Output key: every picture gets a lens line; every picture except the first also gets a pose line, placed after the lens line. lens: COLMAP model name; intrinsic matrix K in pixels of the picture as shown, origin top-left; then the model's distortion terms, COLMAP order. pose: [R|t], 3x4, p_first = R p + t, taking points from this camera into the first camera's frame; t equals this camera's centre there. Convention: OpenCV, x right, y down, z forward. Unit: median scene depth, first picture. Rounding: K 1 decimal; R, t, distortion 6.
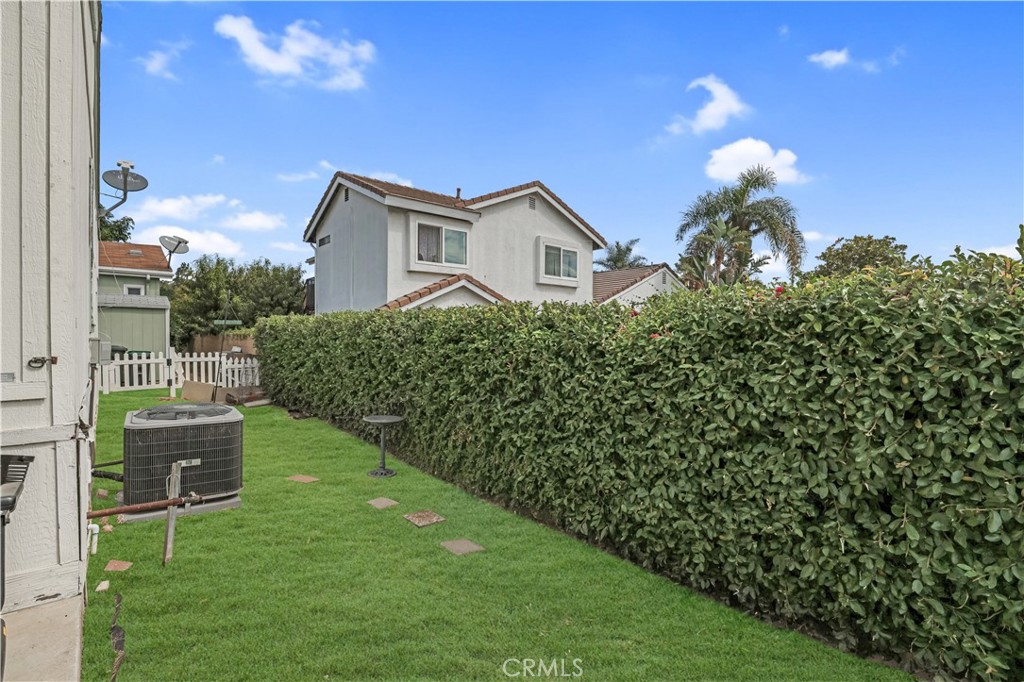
lens RADIAL K [[468.4, 0, 512.0], [0, 468.4, 341.0], [0, 0, 1]] dist [-0.001040, -0.000122]
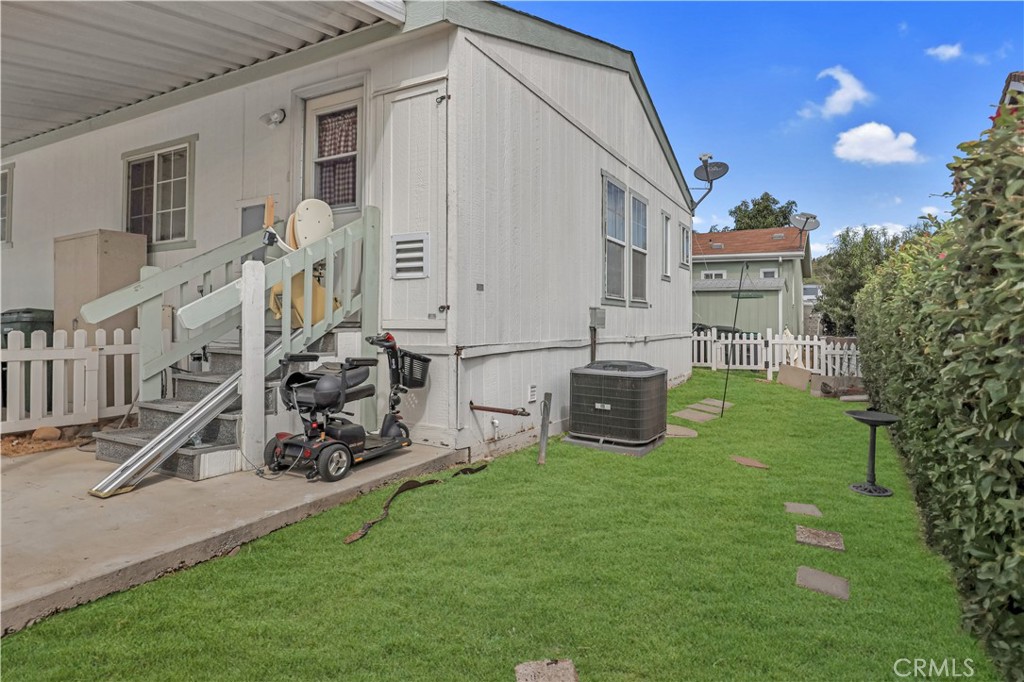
lens RADIAL K [[560.3, 0, 511.6], [0, 560.3, 318.1], [0, 0, 1]] dist [-0.001637, -0.000698]
pose [[0.382807, -0.003620, -0.923821, 0.135630], [-0.017296, 0.999789, -0.011085, 0.013357], [0.923666, 0.020221, 0.382664, 0.057625]]
